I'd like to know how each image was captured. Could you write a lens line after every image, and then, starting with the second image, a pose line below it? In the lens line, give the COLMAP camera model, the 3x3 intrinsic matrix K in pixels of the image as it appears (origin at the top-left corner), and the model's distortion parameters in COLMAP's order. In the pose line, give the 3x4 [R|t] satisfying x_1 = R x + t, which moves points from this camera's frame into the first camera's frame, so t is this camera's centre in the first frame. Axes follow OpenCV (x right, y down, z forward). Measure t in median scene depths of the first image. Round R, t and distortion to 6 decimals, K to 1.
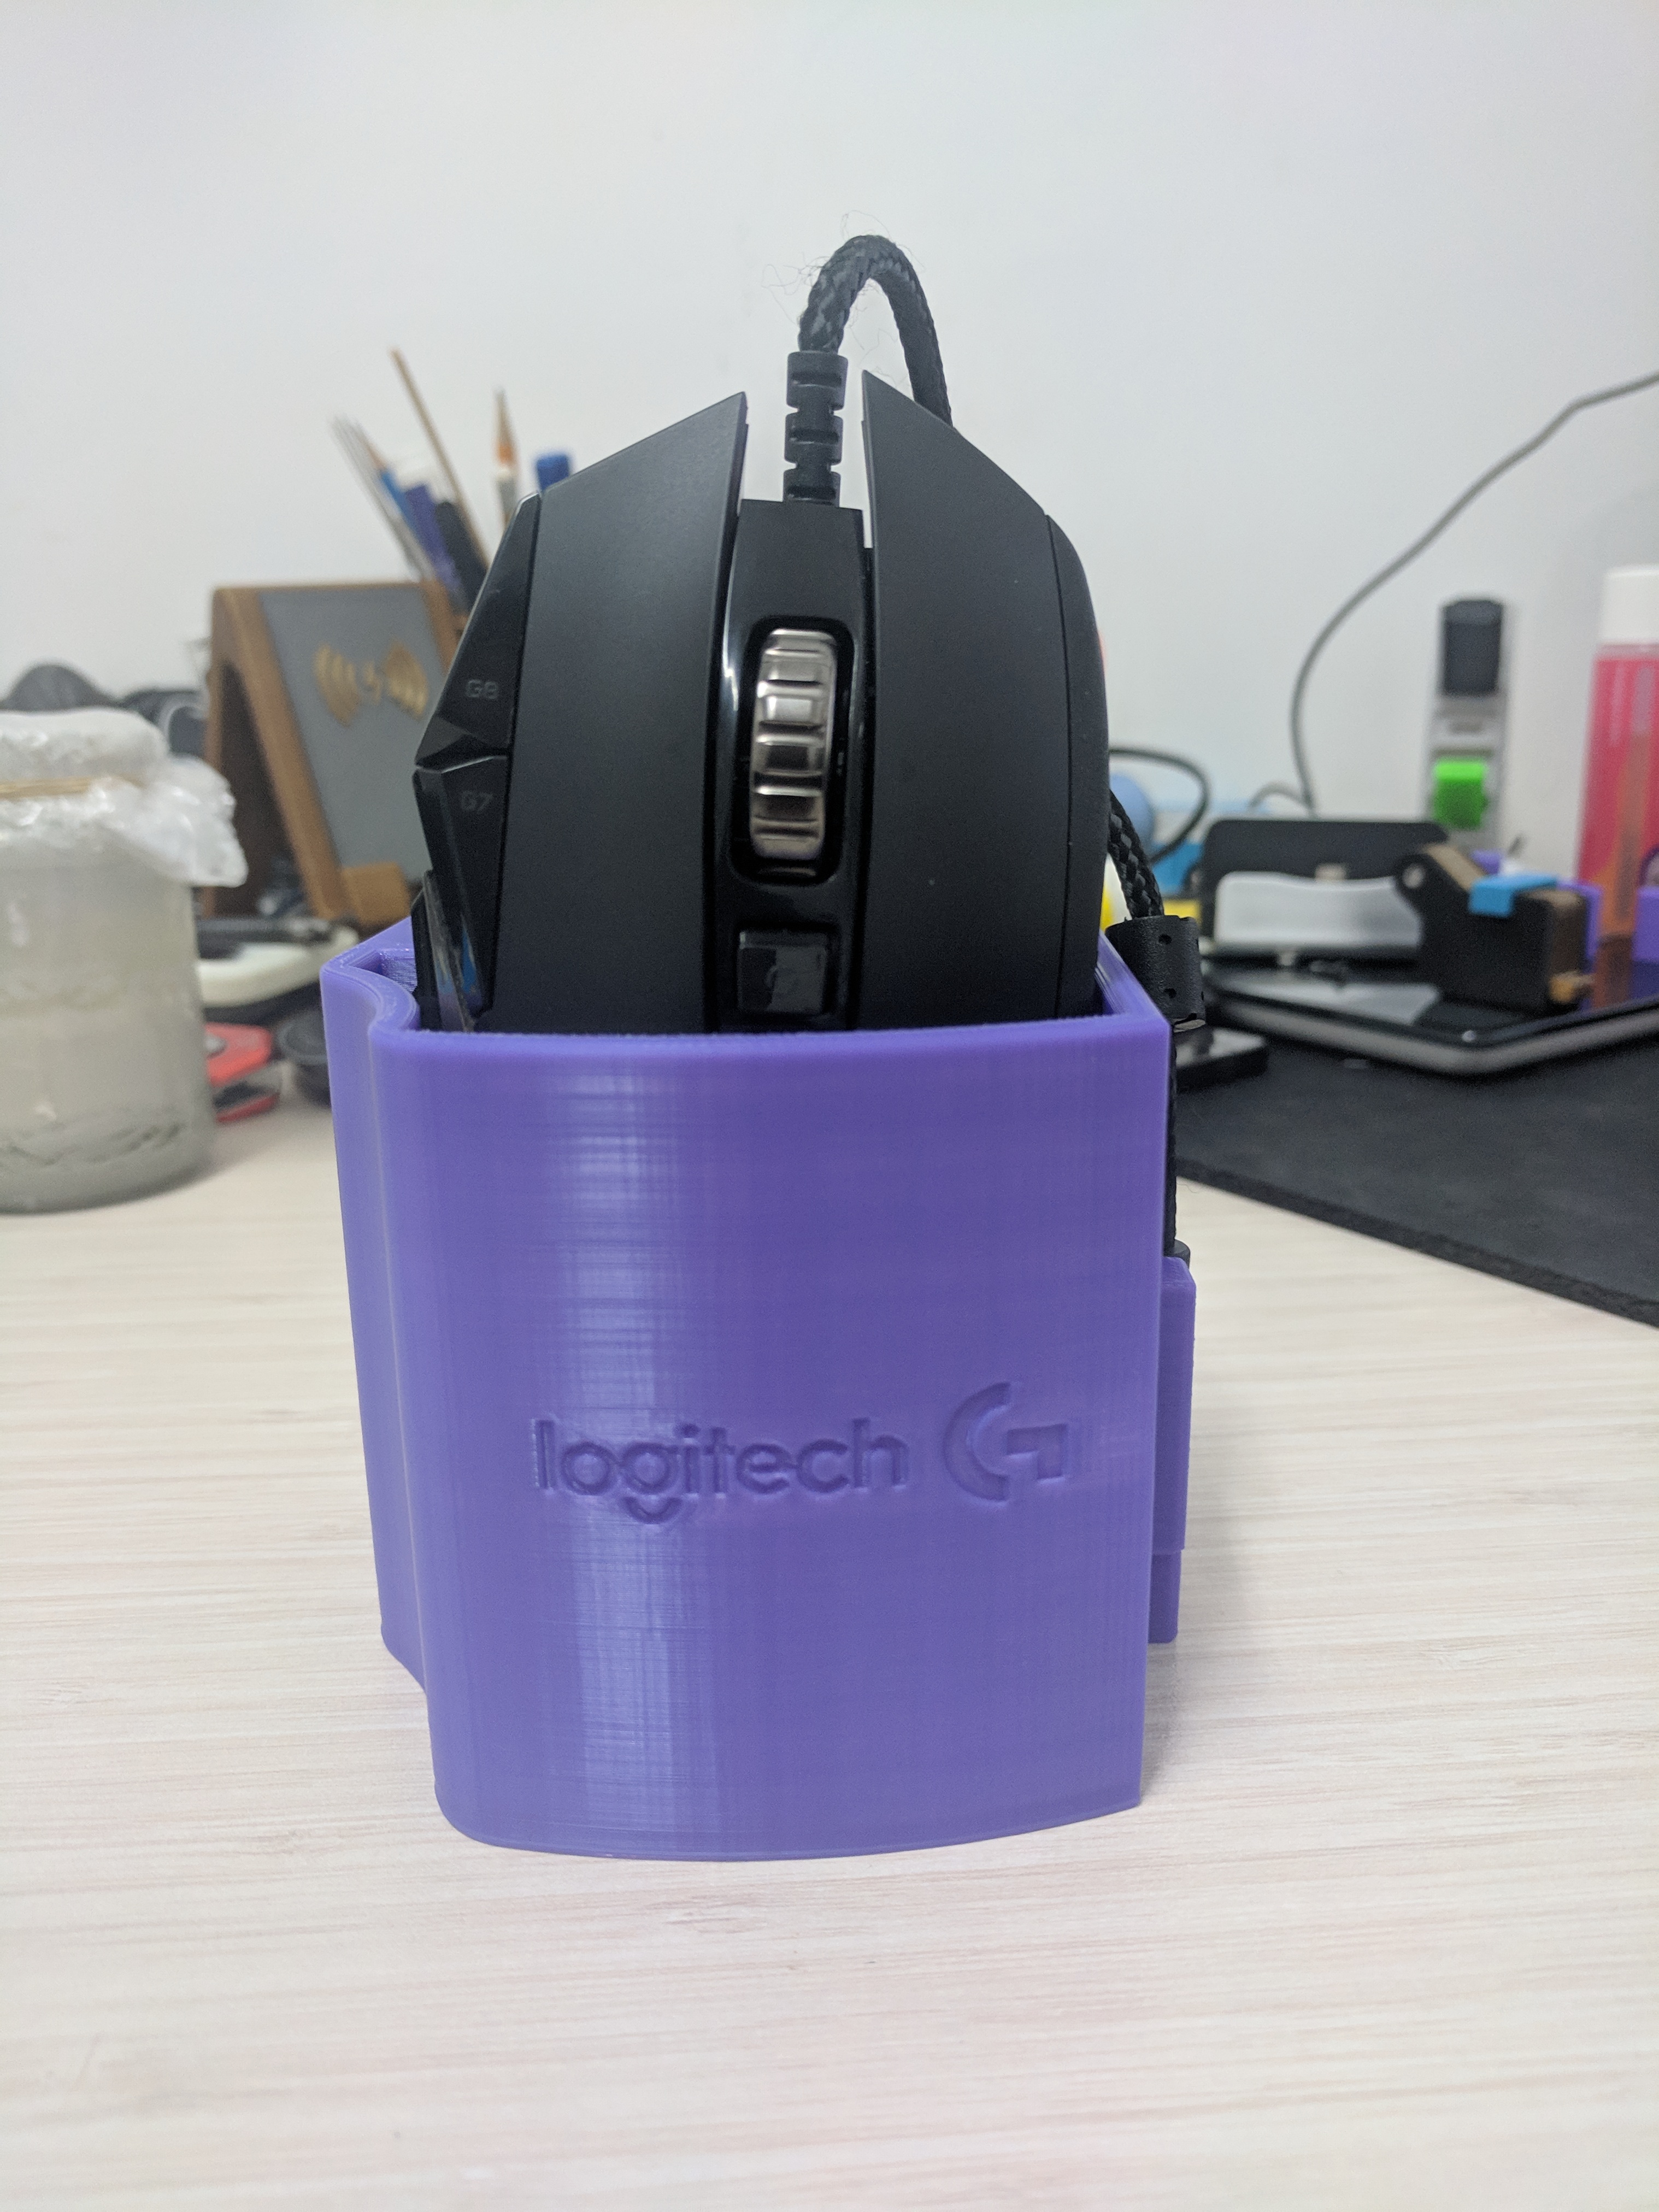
lens RADIAL K [[1666.3, 0, 829.5], [0, 1666.3, 1106.0], [0, 0, 1]] dist [-0.032453, 0.007748]
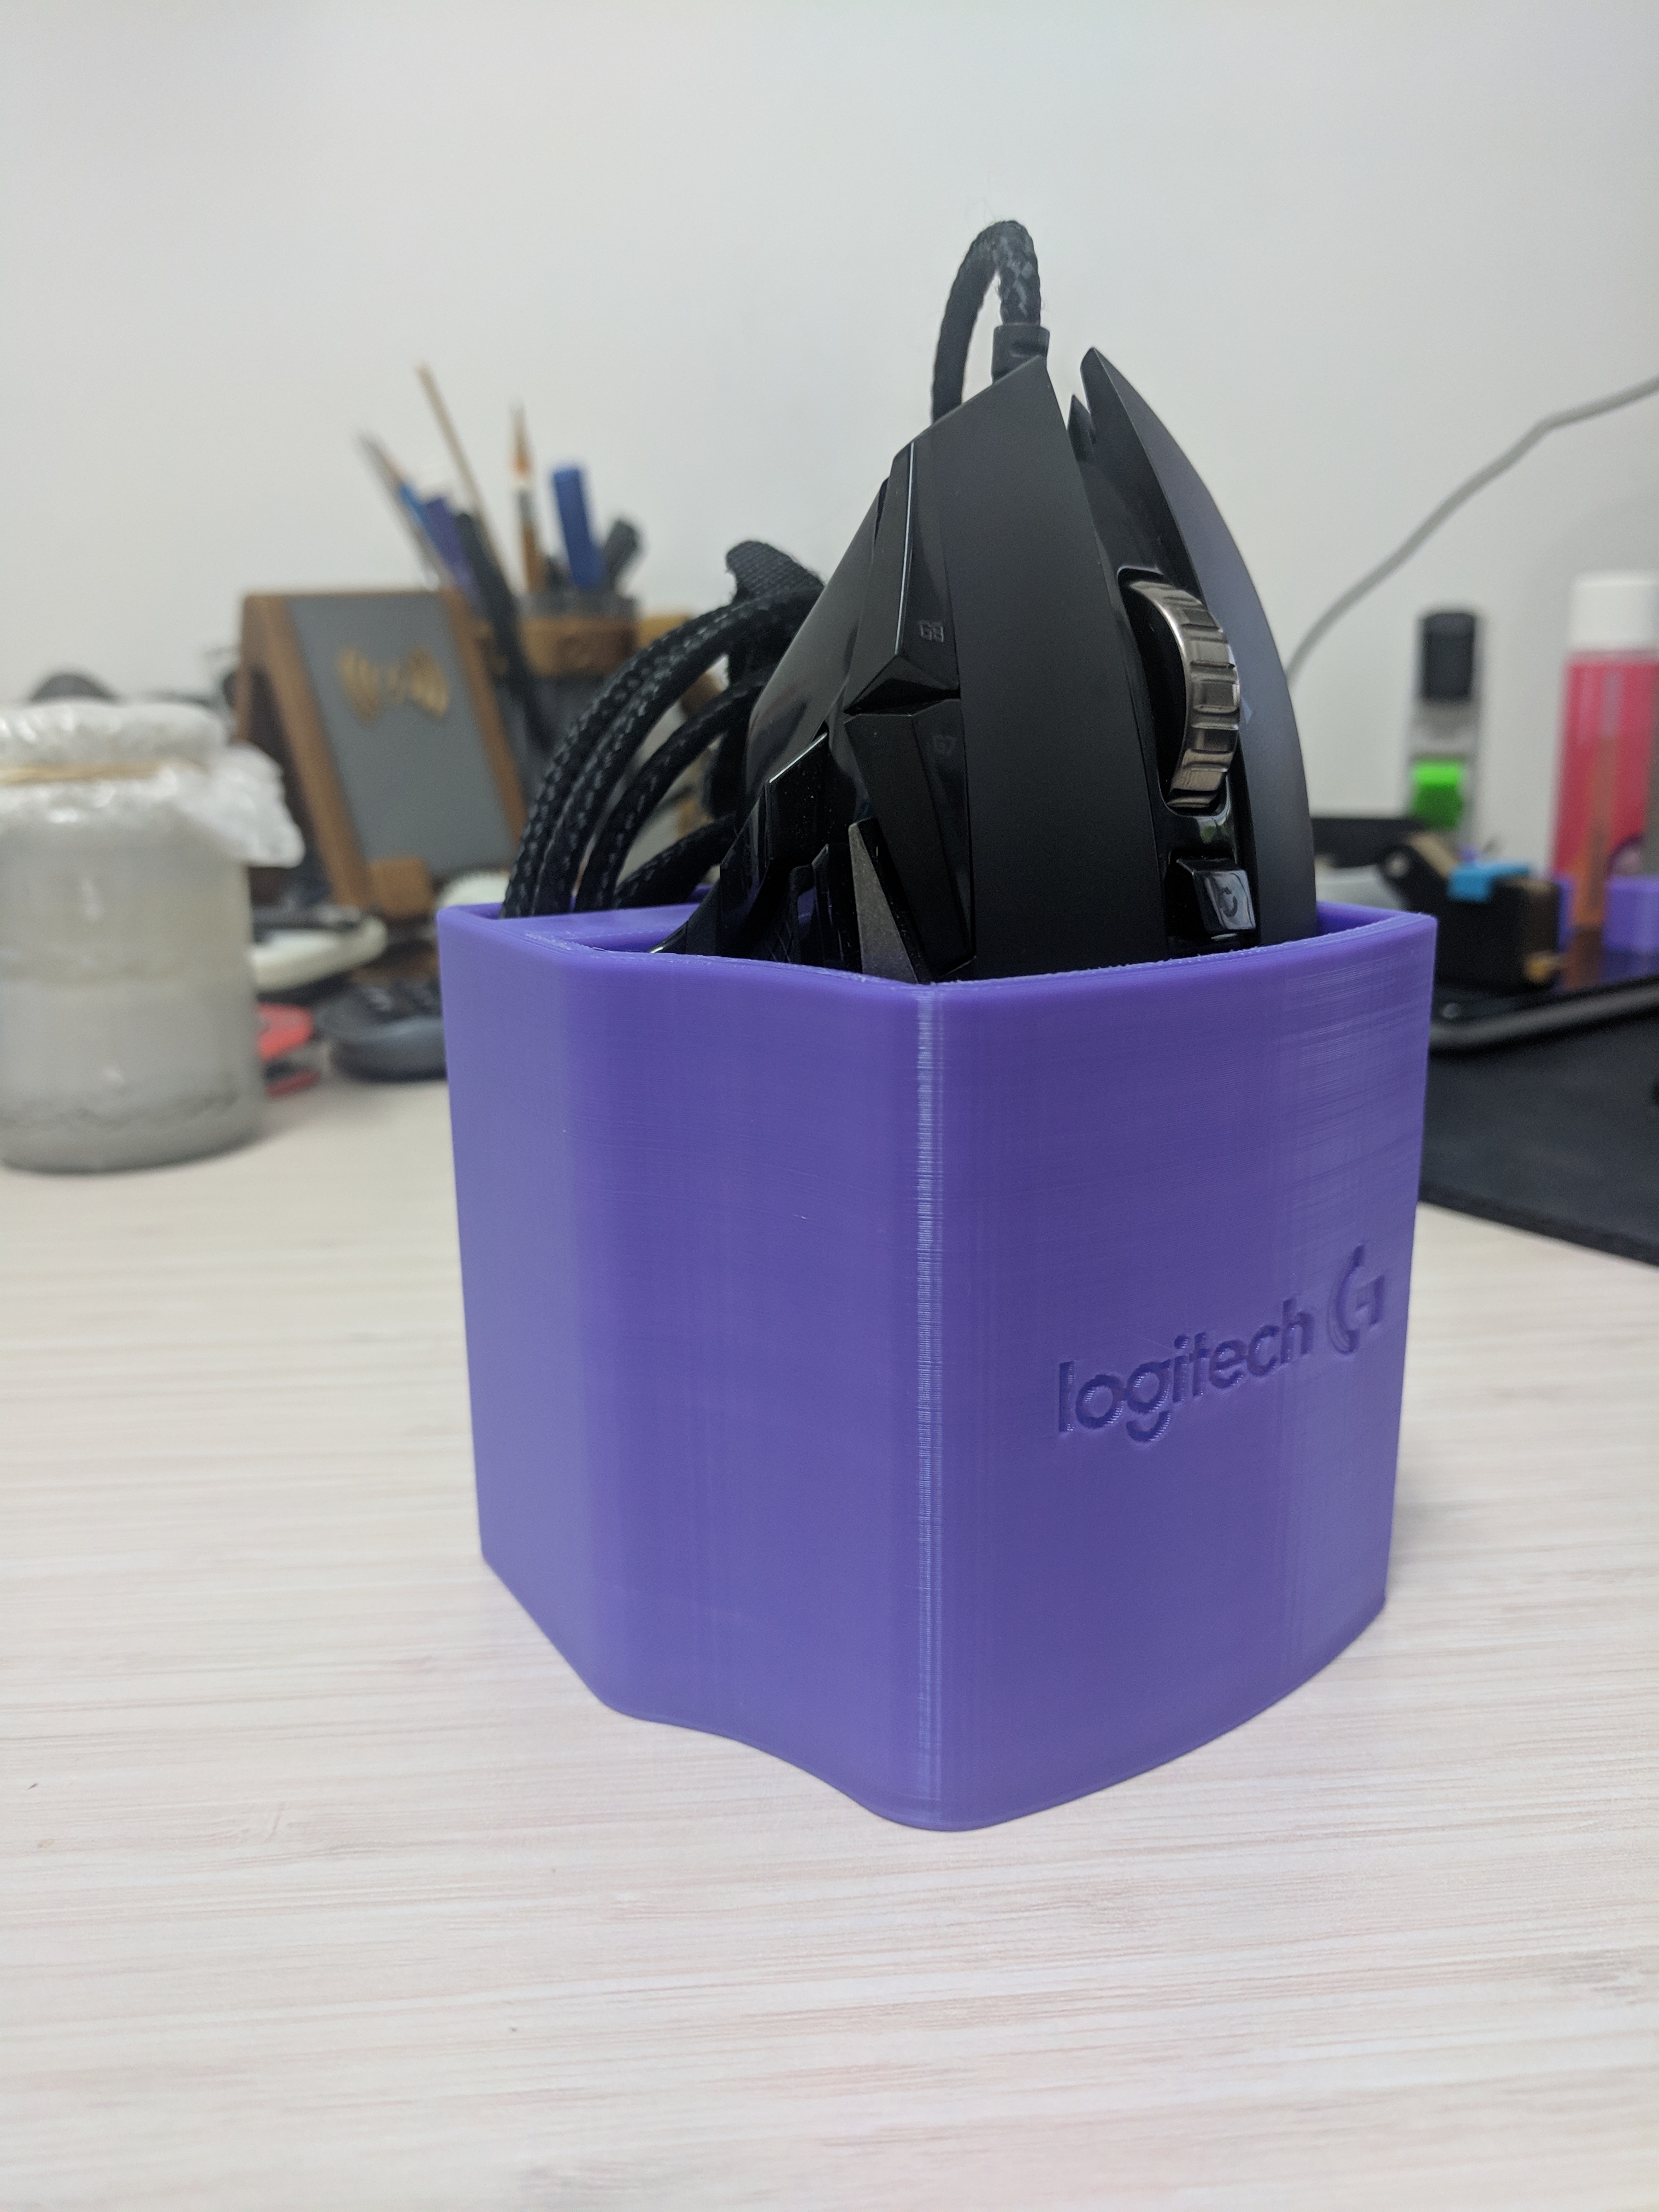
lens RADIAL K [[1674.2, 0, 829.5], [0, 1674.2, 1106.0], [0, 0, 1]] dist [-0.048916, 0.027862]
pose [[0.999906, -0.001177, 0.013639, -0.038484], [0.001354, 0.999914, -0.013024, 0.046222], [-0.013622, 0.013042, 0.999822, -0.085158]]
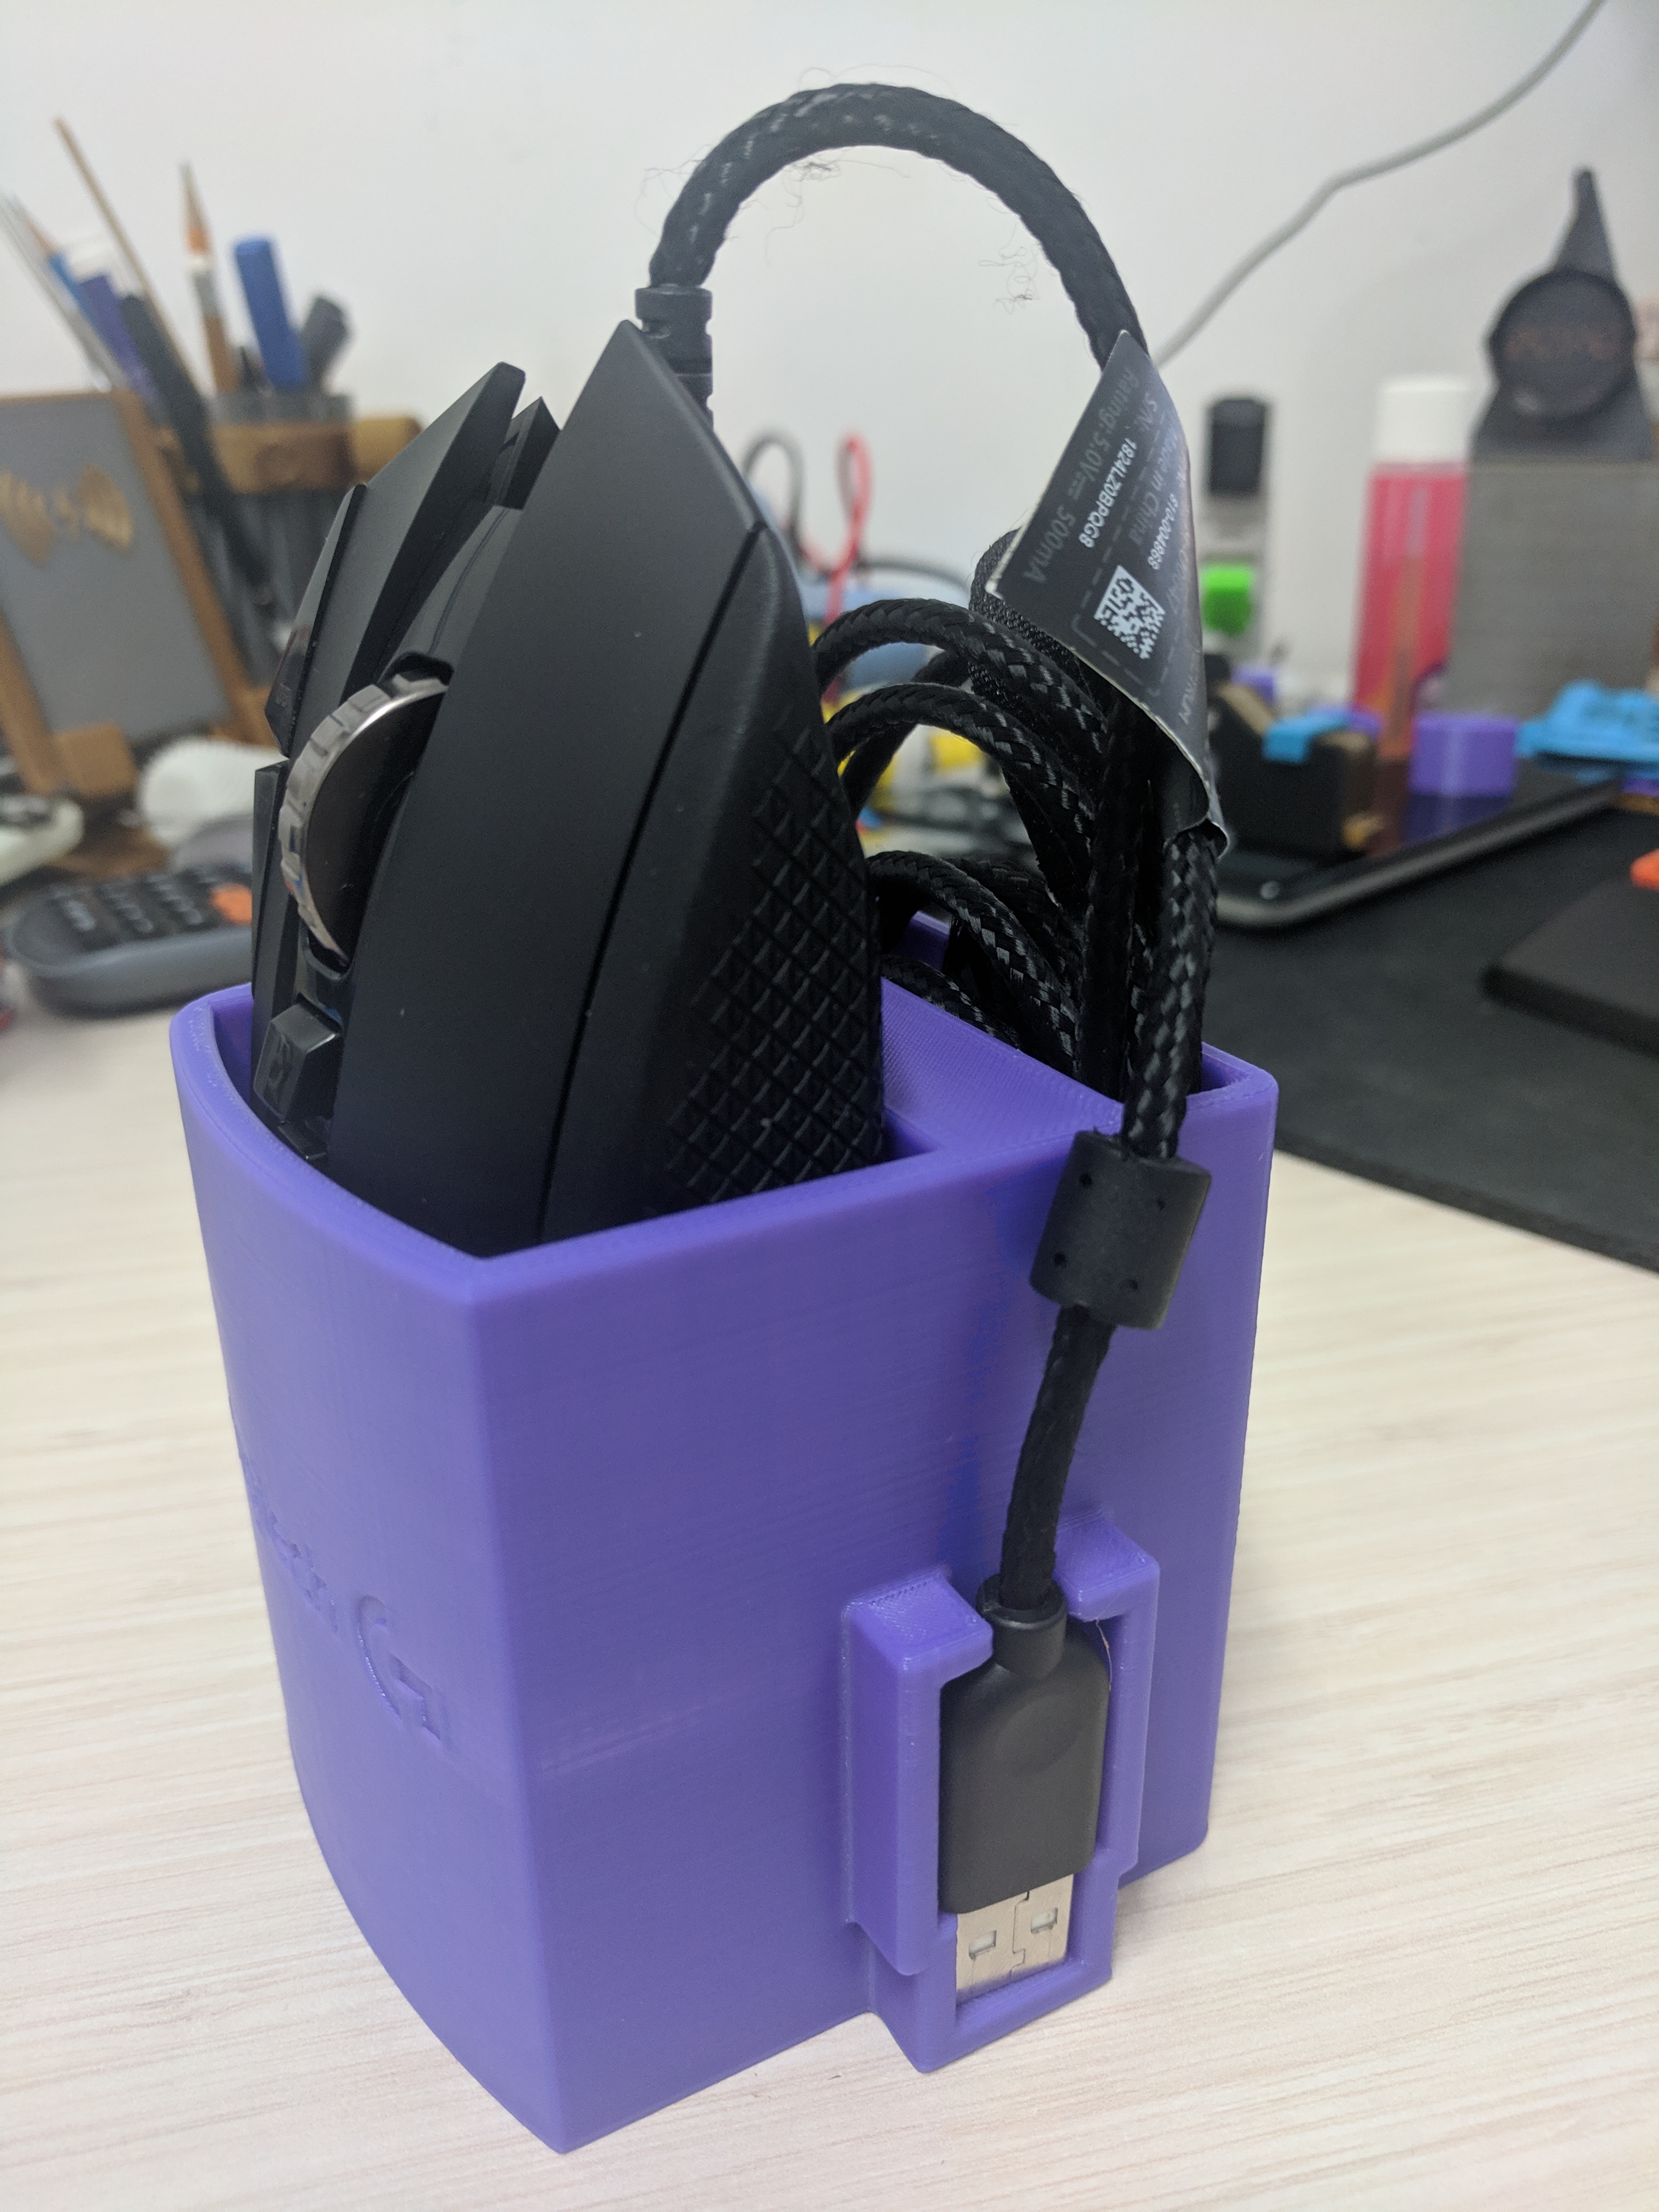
lens RADIAL K [[1674.2, 0, 829.5], [0, 1674.2, 1106.0], [0, 0, 1]] dist [-0.048916, 0.027862]
pose [[0.987356, -0.062861, 0.145525, -0.043908], [0.042983, 0.989787, 0.135919, -0.092628], [-0.152583, -0.127945, 0.979974, 0.065112]]
